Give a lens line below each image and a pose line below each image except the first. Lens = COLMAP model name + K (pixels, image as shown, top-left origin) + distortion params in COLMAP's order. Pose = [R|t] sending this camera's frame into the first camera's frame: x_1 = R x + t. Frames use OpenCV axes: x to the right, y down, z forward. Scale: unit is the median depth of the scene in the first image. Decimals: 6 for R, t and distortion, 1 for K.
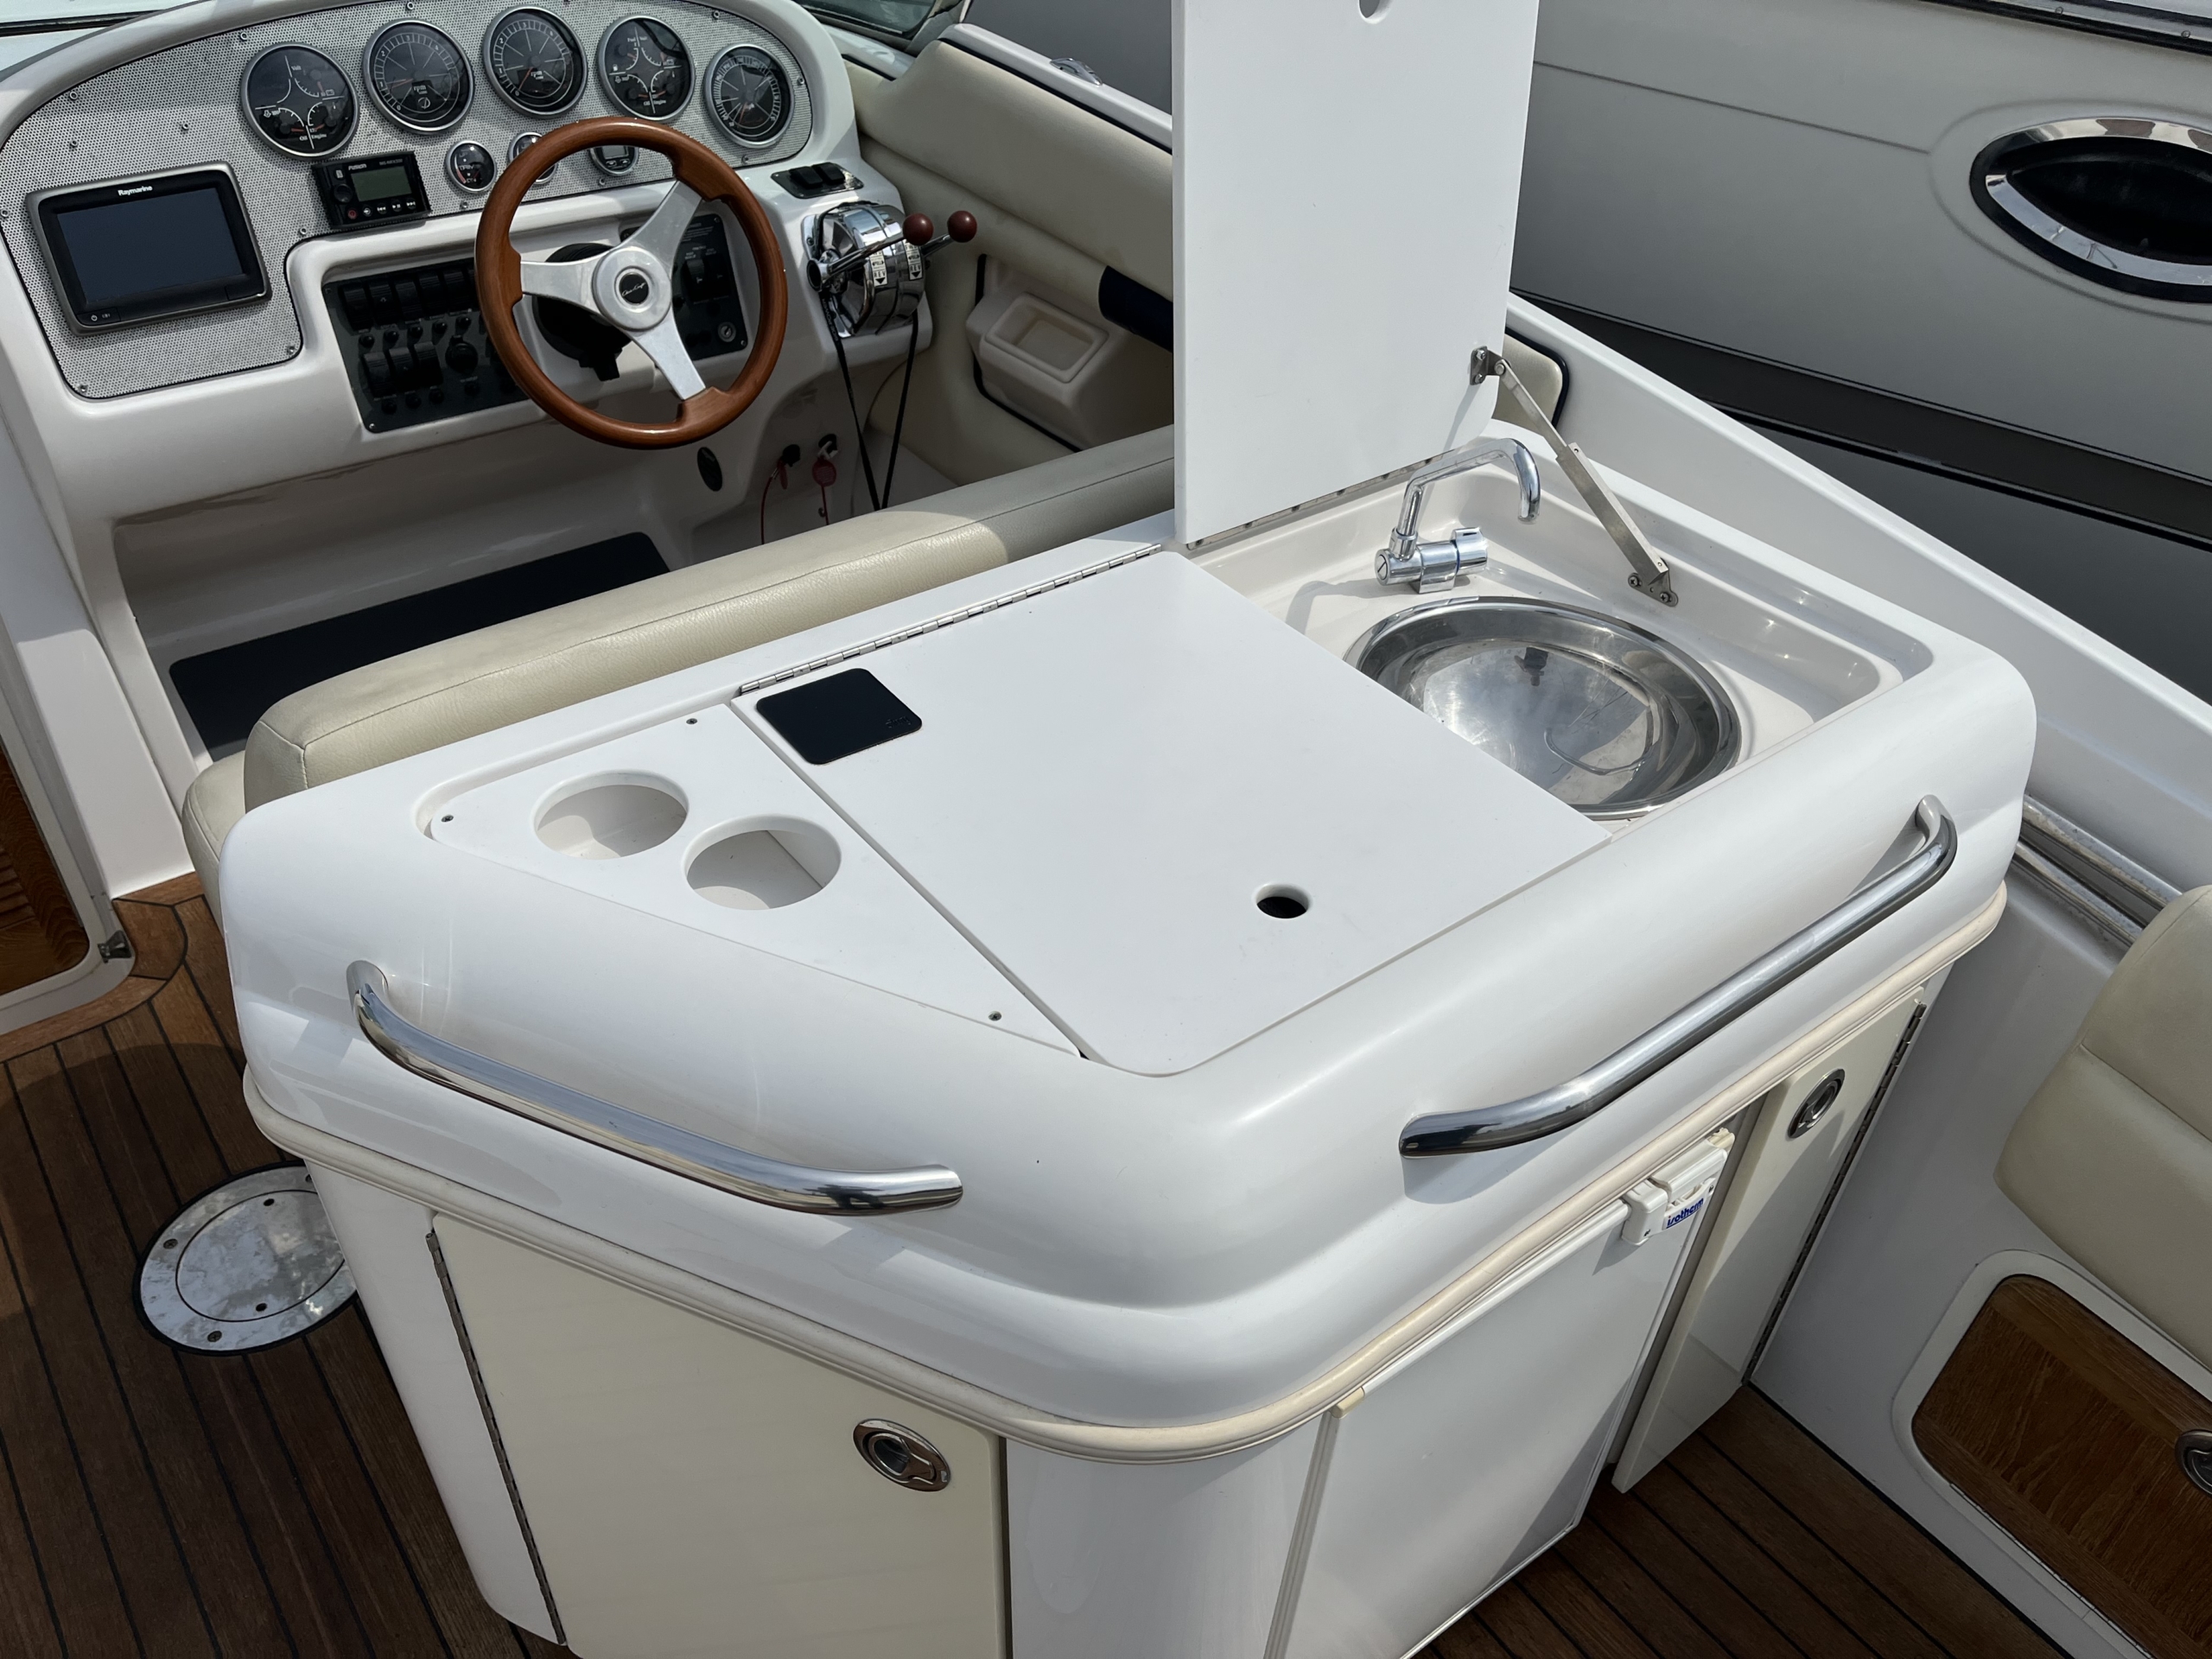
lens RADIAL K [[1678.3, 0, 1118.9], [0, 1678.3, 835.1], [0, 0, 1]] dist [0.077113, -0.111817]
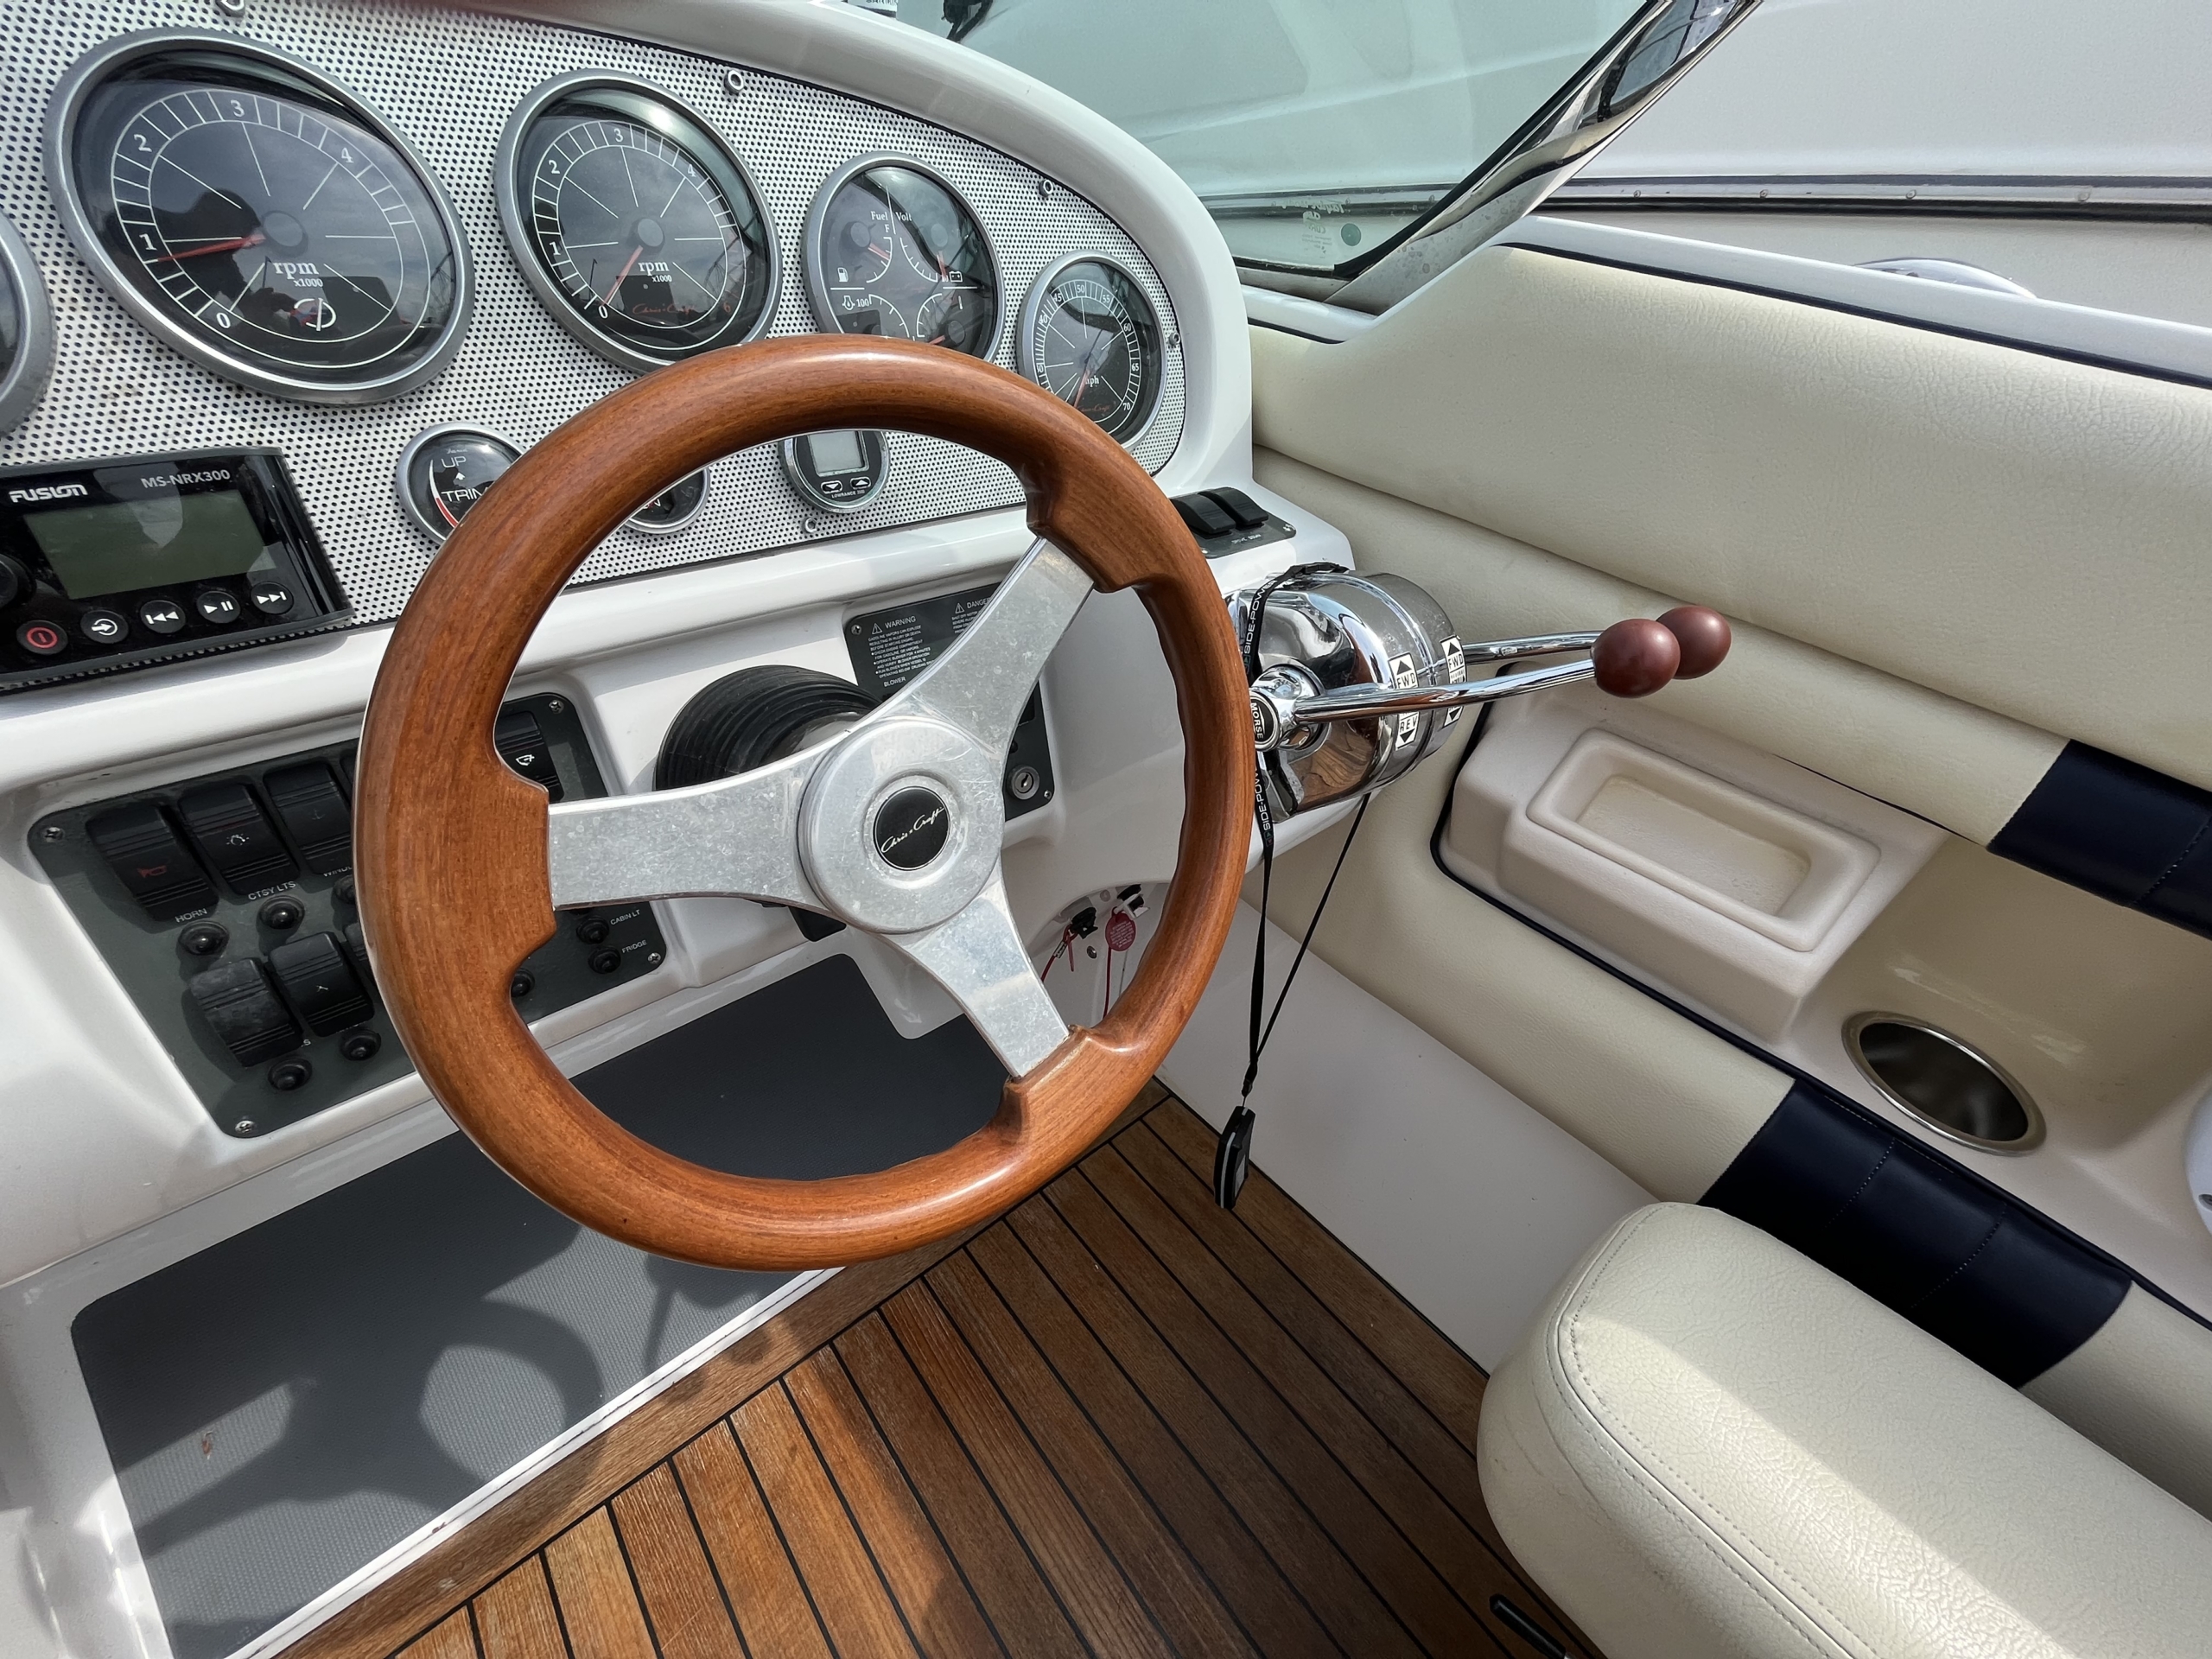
lens RADIAL K [[899.5, 0, 1094.4], [0, 899.5, 832.4], [0, 0, 1]] dist [-0.003375, -0.000130]
pose [[0.999038, -0.005265, 0.043542, -0.257183], [0.005804, 0.999908, -0.012266, -0.321498], [-0.043473, 0.012507, 0.998976, 0.813570]]
